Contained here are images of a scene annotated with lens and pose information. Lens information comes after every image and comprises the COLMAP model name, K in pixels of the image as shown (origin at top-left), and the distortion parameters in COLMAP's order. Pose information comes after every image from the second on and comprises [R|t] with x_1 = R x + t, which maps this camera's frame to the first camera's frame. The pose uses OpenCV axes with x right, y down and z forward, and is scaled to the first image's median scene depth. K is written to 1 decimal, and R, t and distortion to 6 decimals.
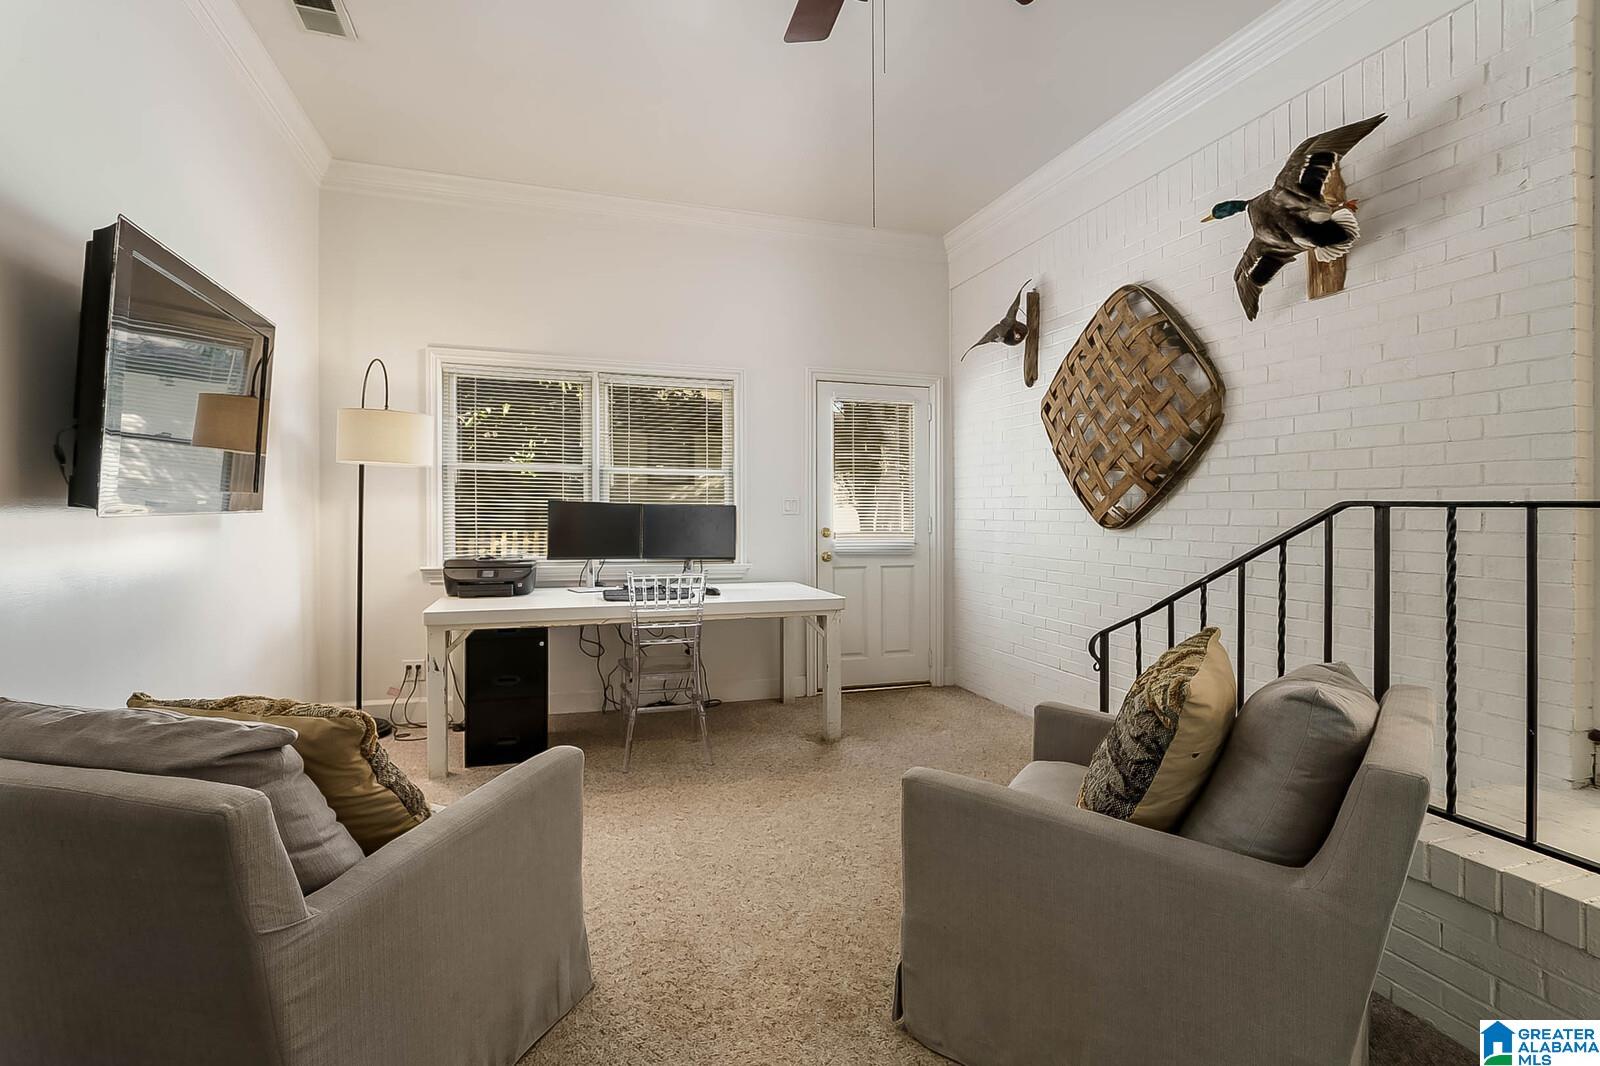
lens RADIAL K [[757.0, 0, 792.8], [0, 757.0, 506.4], [0, 0, 1]] dist [-0.002096, 0.001061]
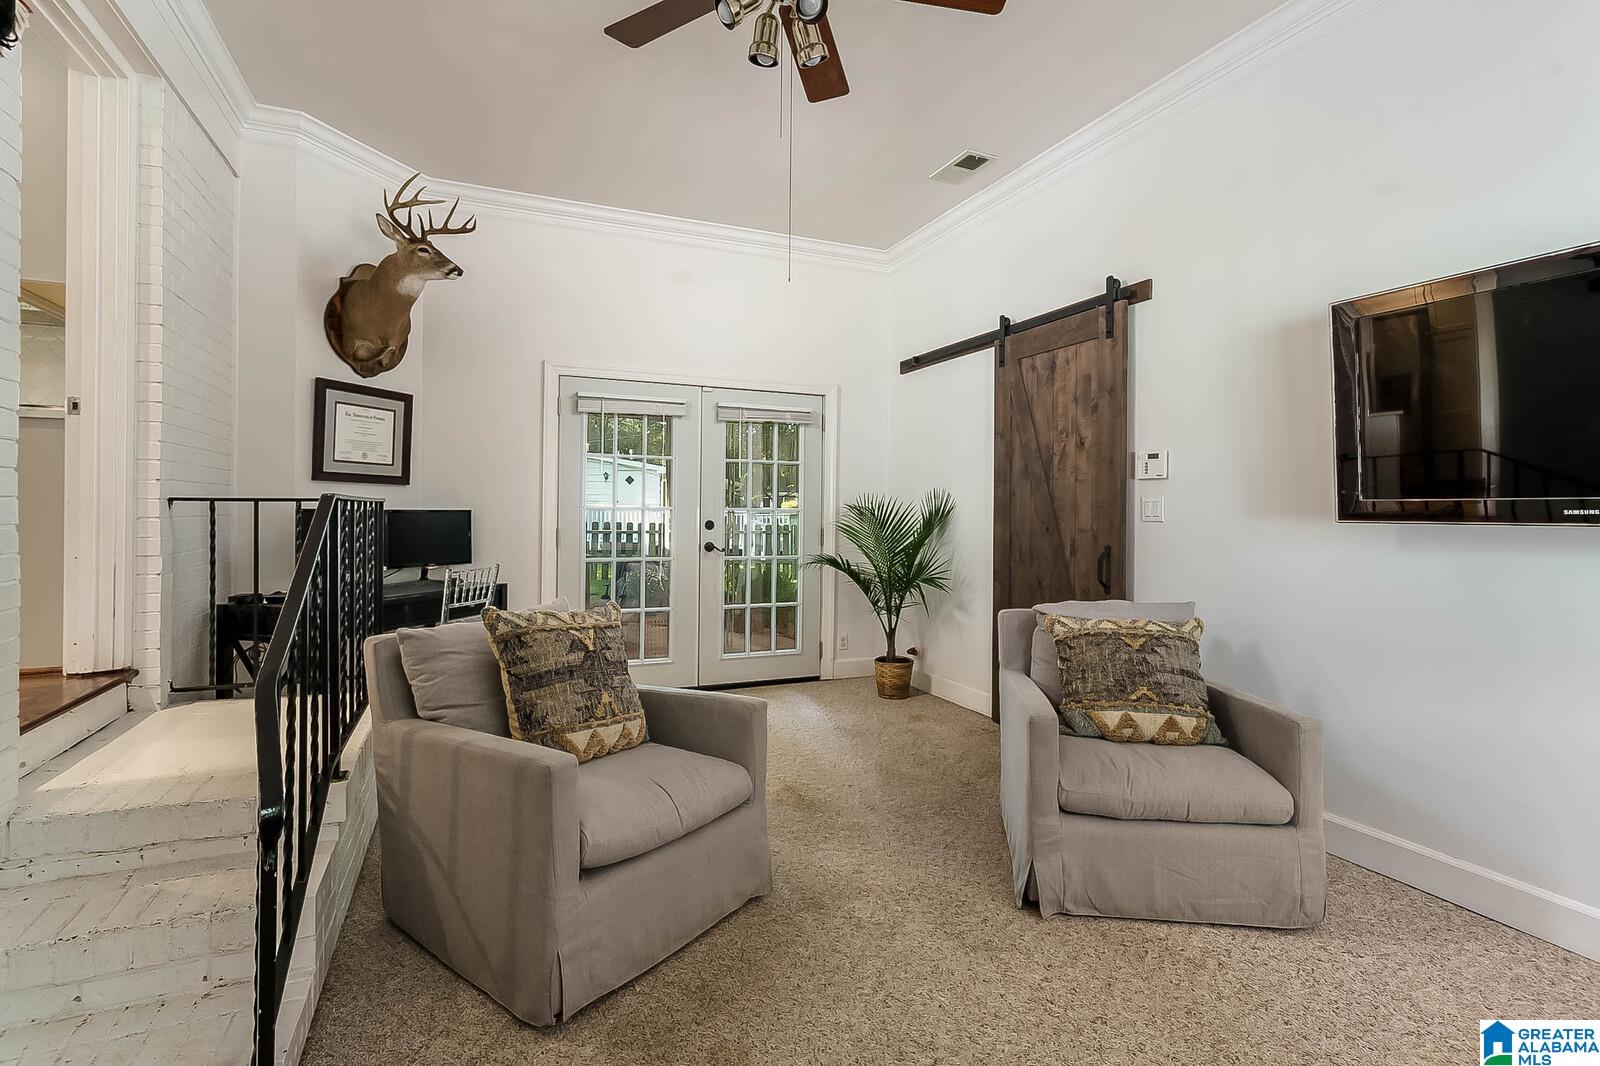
lens RADIAL K [[757.0, 0, 792.8], [0, 757.0, 506.4], [0, 0, 1]] dist [-0.002096, 0.001061]
pose [[-0.994492, -0.010699, -0.104267, 0.208070], [-0.010902, 0.999940, 0.001380, -0.002265], [0.104246, 0.002509, -0.994548, 2.008969]]
